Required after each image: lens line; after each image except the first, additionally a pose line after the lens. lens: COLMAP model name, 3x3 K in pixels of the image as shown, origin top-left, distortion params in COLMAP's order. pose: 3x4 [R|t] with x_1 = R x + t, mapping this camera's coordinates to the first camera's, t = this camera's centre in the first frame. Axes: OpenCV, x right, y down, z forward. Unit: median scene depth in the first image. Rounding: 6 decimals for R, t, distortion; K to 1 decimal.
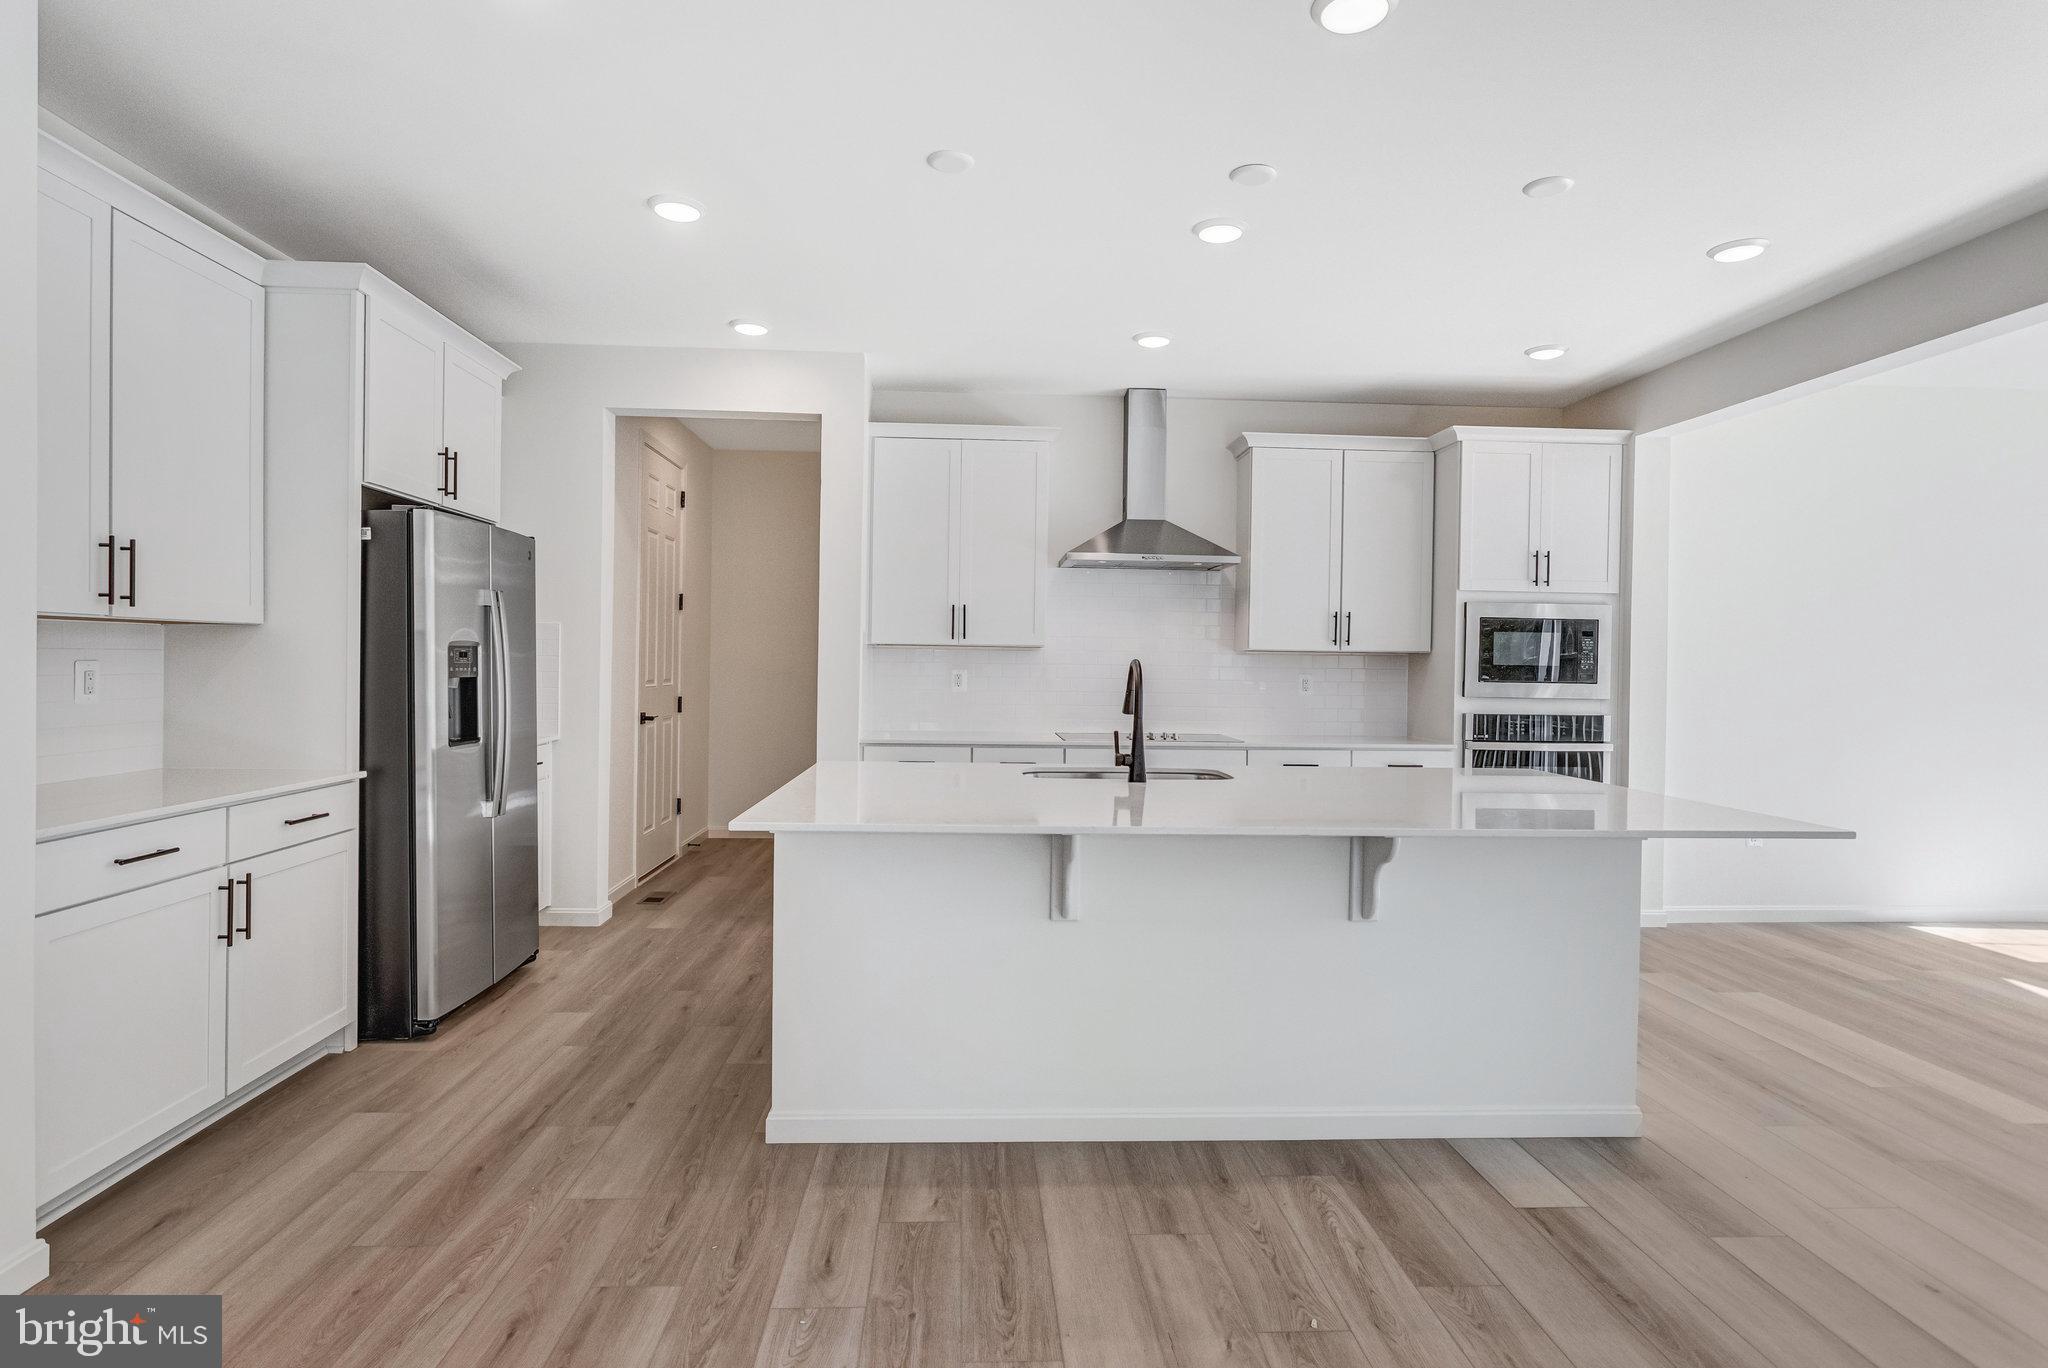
lens RADIAL K [[1053.0, 0, 1024.0], [0, 1053.0, 684.0], [0, 0, 1]] dist [0.001153, -0.000144]
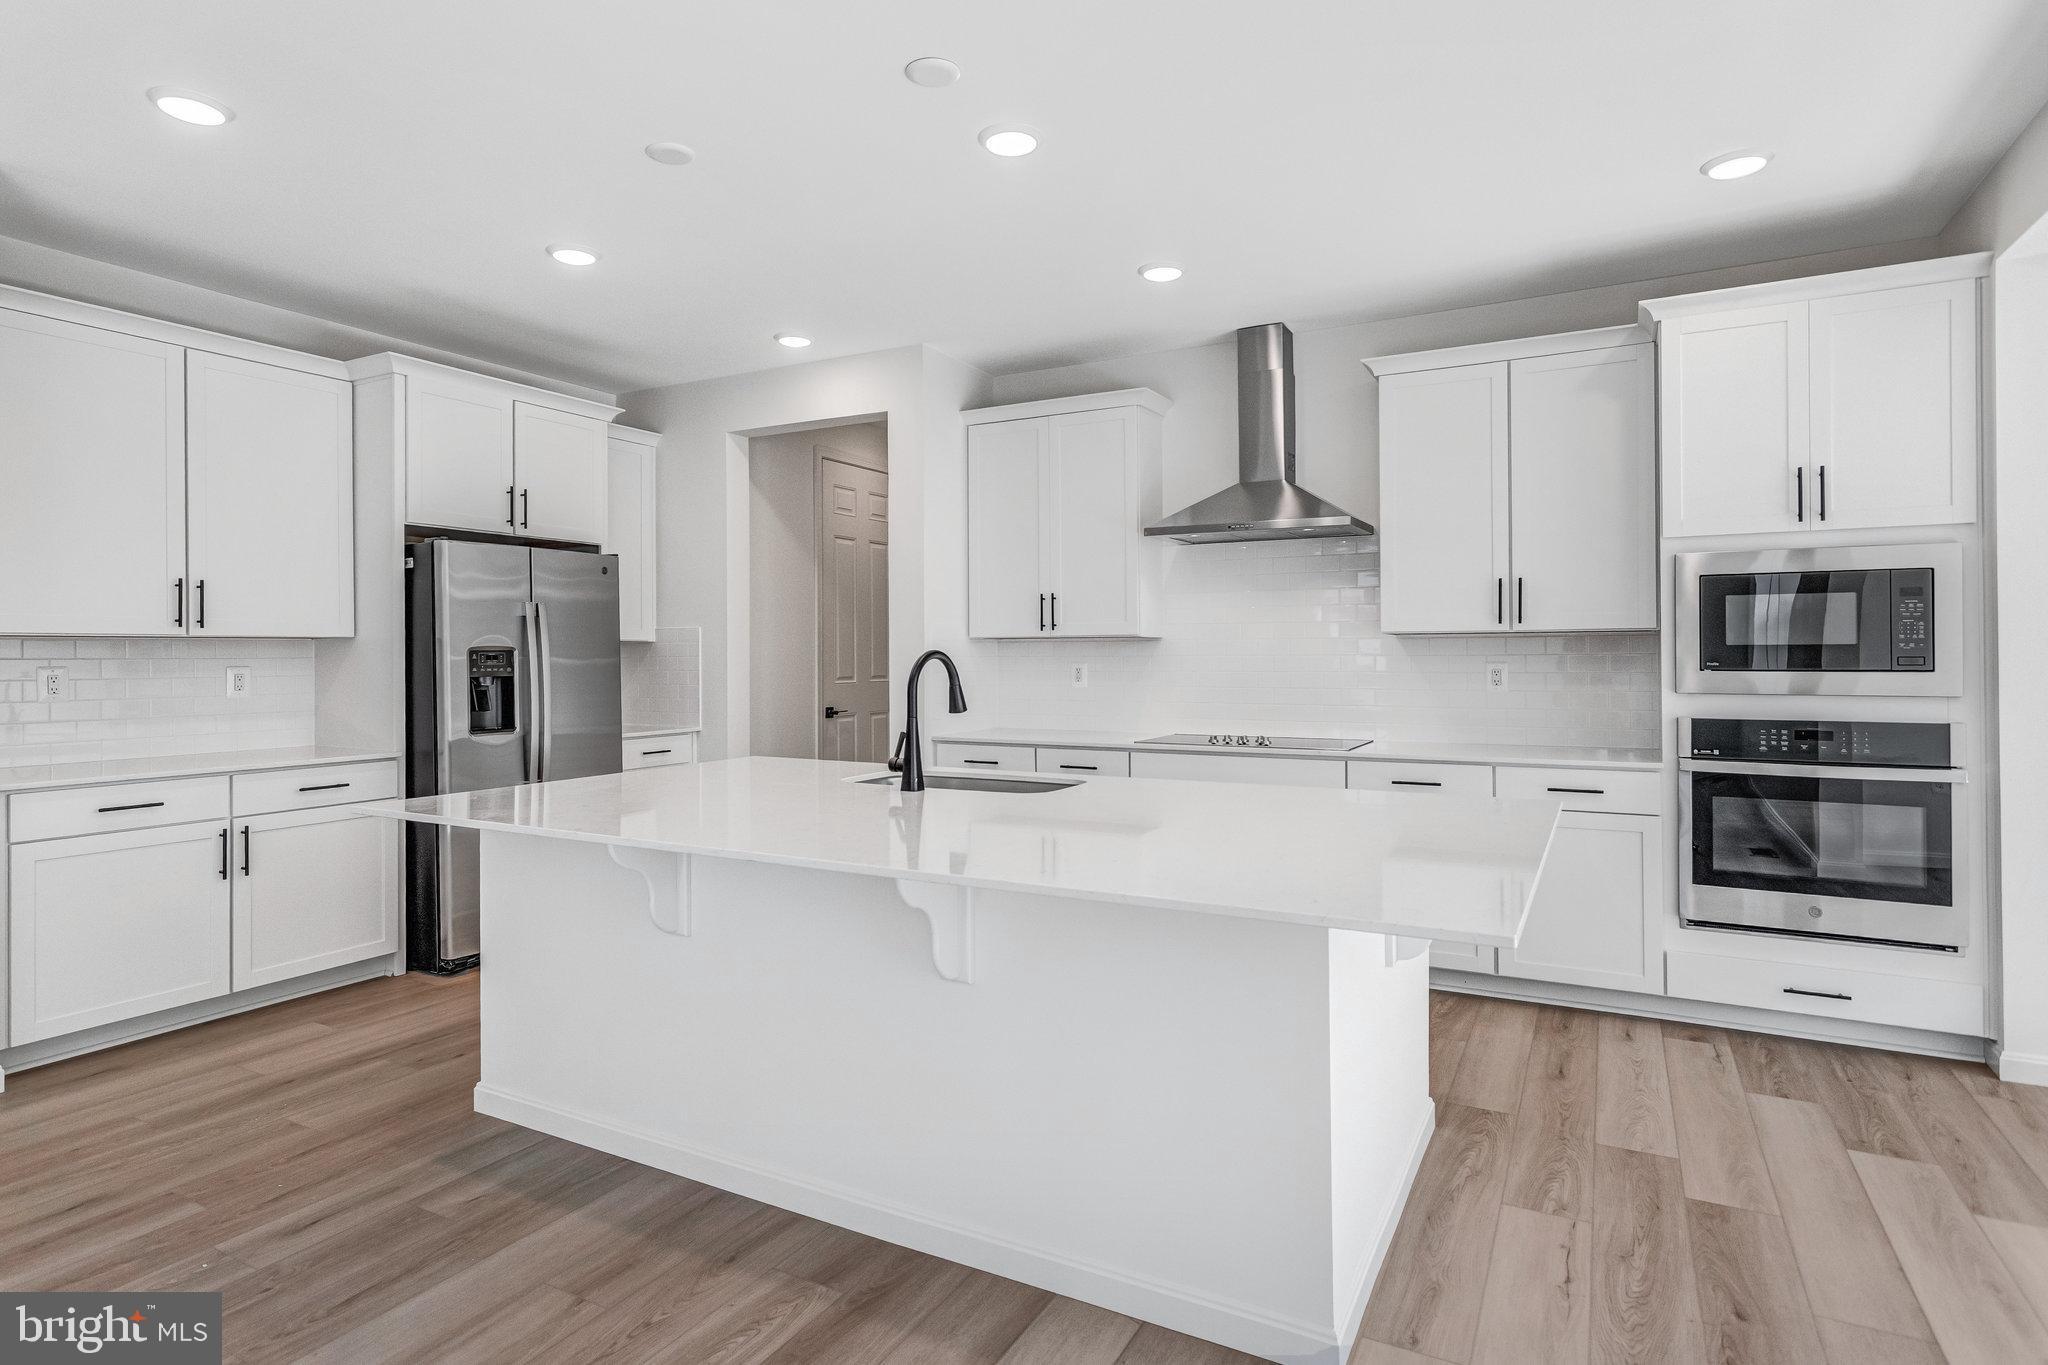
lens RADIAL K [[1080.8, 0, 1025.5], [0, 1080.8, 659.9], [0, 0, 1]] dist [0.002168, 0.000964]
pose [[0.850807, -0.016346, -0.525224, 0.660256], [0.006301, 0.999762, -0.020908, 0.004243], [0.525441, 0.014480, 0.850707, 0.286453]]
